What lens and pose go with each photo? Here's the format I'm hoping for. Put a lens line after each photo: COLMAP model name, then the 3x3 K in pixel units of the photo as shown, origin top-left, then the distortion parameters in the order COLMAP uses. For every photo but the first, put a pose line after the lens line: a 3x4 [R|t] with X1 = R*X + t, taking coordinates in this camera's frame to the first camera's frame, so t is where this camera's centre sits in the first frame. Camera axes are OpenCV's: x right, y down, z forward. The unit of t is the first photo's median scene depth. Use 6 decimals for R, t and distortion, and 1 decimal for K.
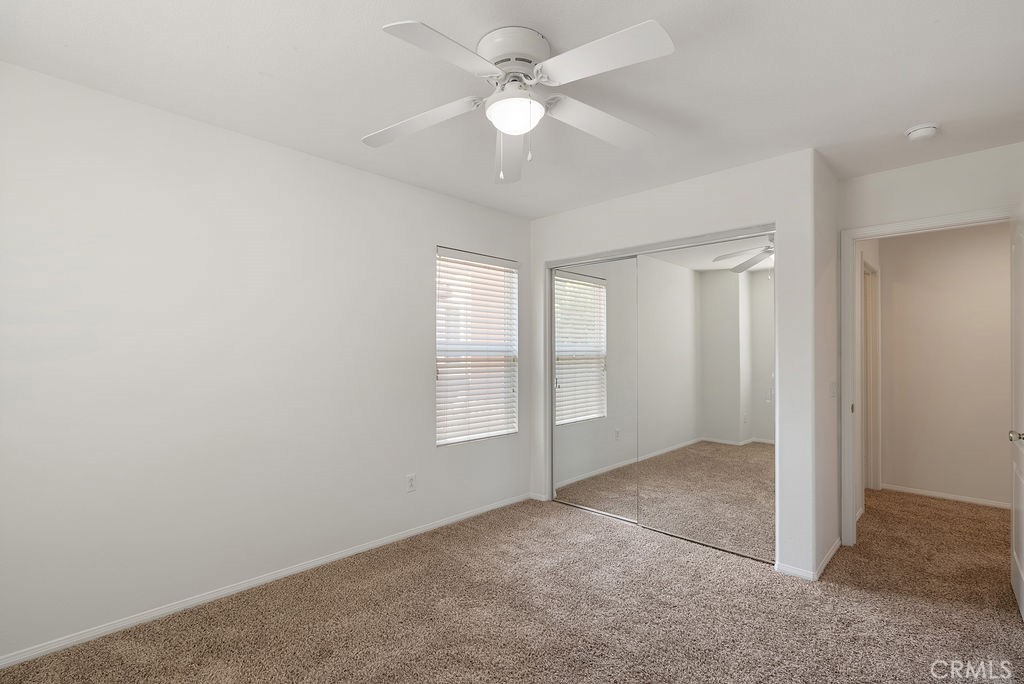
lens RADIAL K [[455.7, 0, 512.0], [0, 455.7, 342.0], [0, 0, 1]] dist [-0.001549, -0.000206]
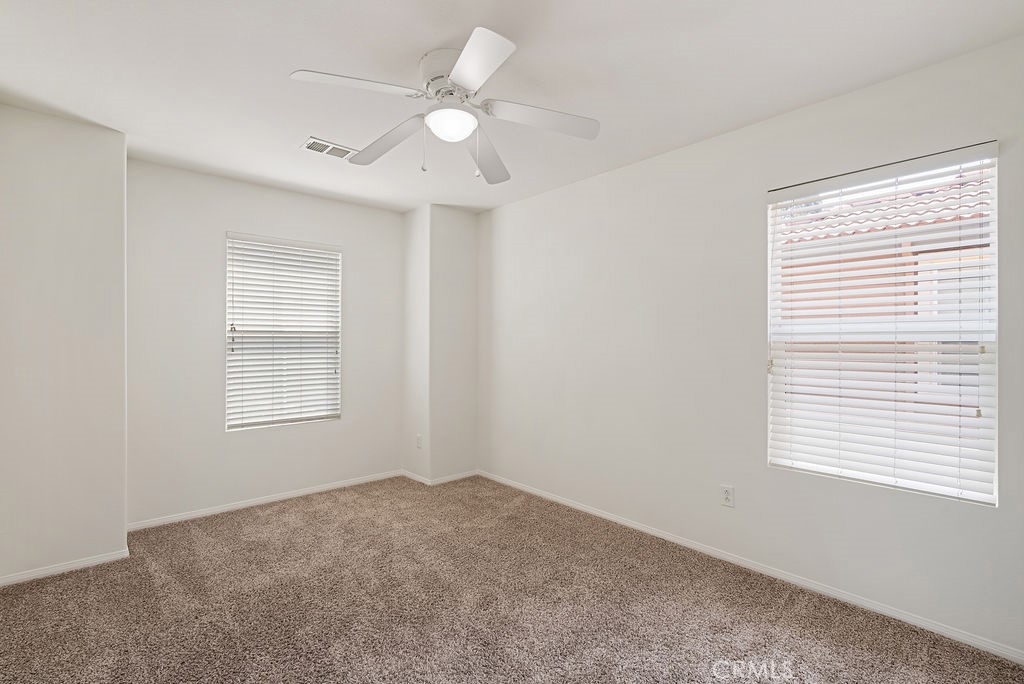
lens RADIAL K [[470.1, 0, 512.0], [0, 470.1, 342.0], [0, 0, 1]] dist [-0.002001, 0.000008]
pose [[-0.044721, 0.004751, -0.998988, 0.604356], [0.024170, 0.999701, 0.003672, 0.020814], [0.998707, -0.023982, -0.044823, 0.630644]]
